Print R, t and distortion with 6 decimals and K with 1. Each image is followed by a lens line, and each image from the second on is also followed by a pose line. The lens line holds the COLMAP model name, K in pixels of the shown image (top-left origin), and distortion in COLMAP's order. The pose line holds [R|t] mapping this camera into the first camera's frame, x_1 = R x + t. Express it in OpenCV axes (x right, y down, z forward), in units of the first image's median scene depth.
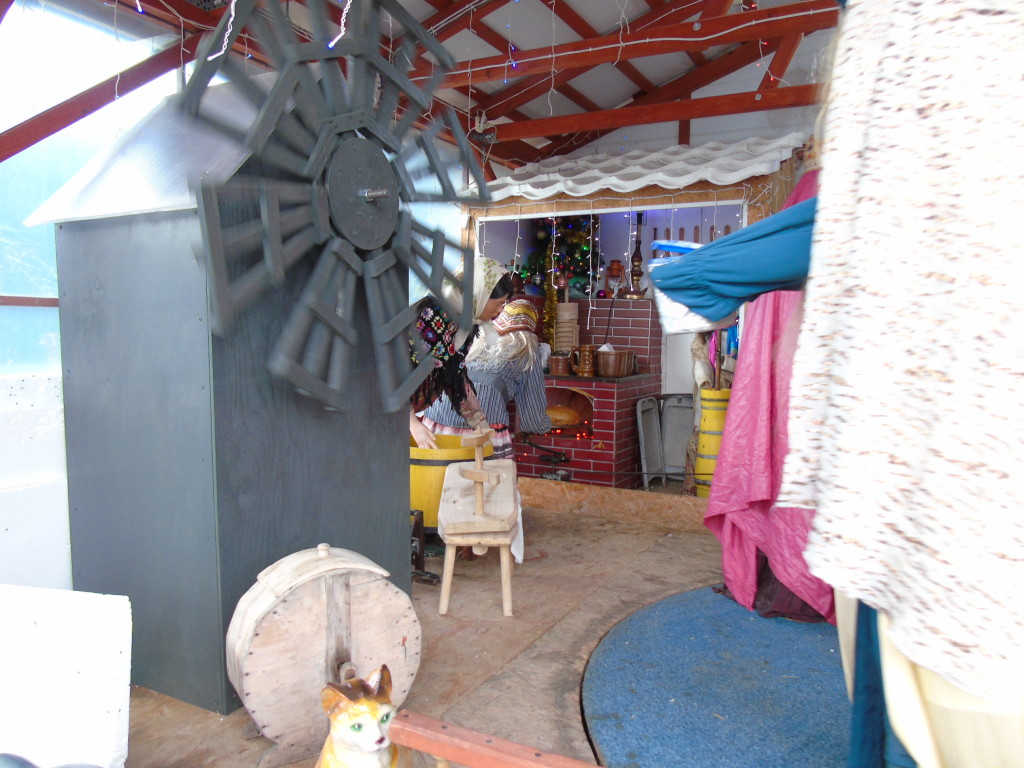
lens RADIAL K [[753.6, 0, 514.7], [0, 753.6, 388.9], [0, 0, 1]] dist [-0.056800, 0.046752]
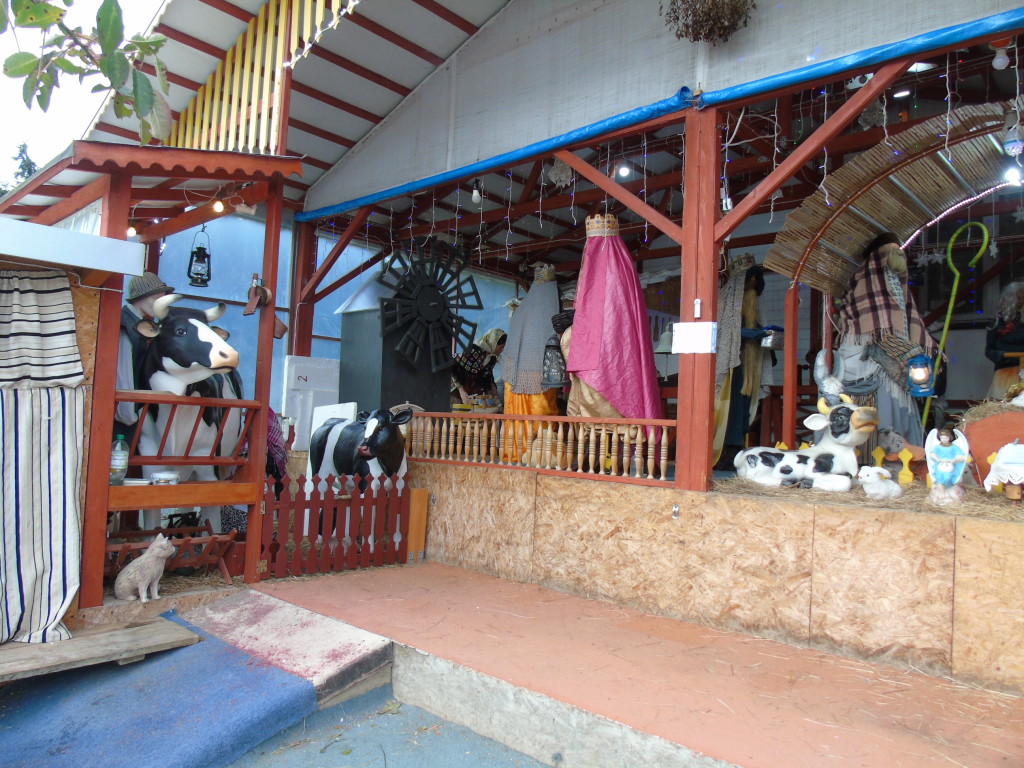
lens RADIAL K [[753.6, 0, 514.7], [0, 753.6, 388.9], [0, 0, 1]] dist [-0.056800, 0.046752]
pose [[0.968382, 0.011395, -0.249211, 0.923705], [-0.045886, 0.990048, -0.133036, 0.498610], [0.245215, 0.140265, 0.959268, -1.887572]]
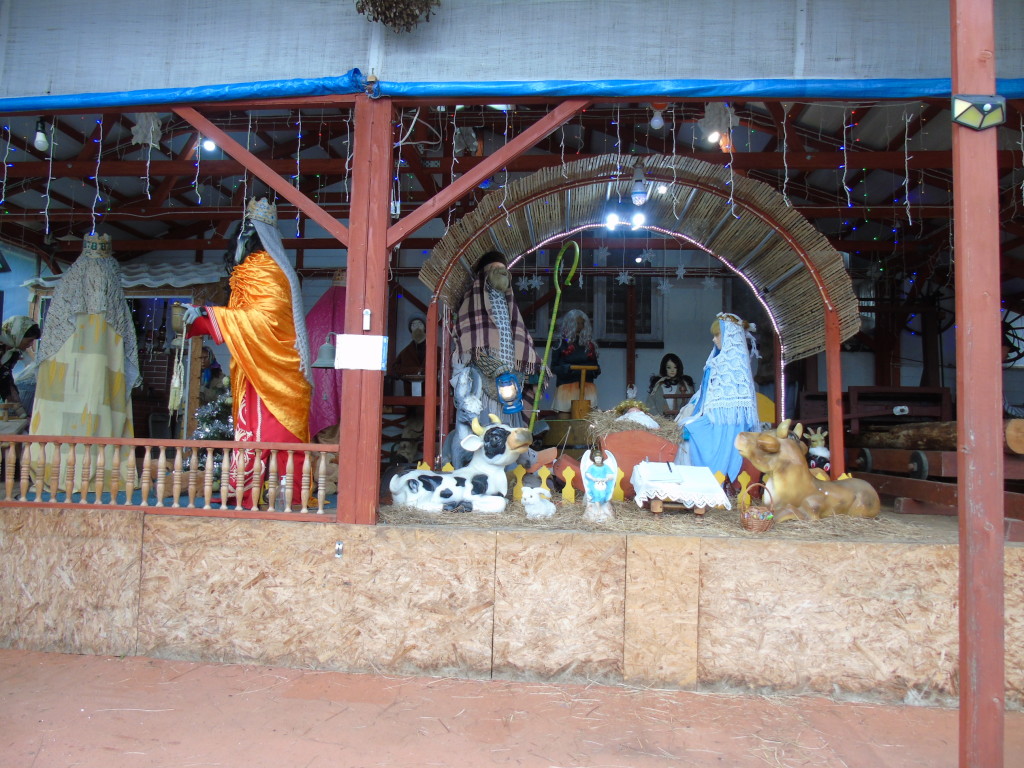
lens RADIAL K [[753.6, 0, 514.7], [0, 753.6, 388.9], [0, 0, 1]] dist [-0.056800, 0.046752]
pose [[0.922150, 0.029473, 0.385707, 0.564437], [0.025020, 0.990461, -0.135501, 0.419005], [-0.386022, 0.134602, 0.912617, -1.646552]]
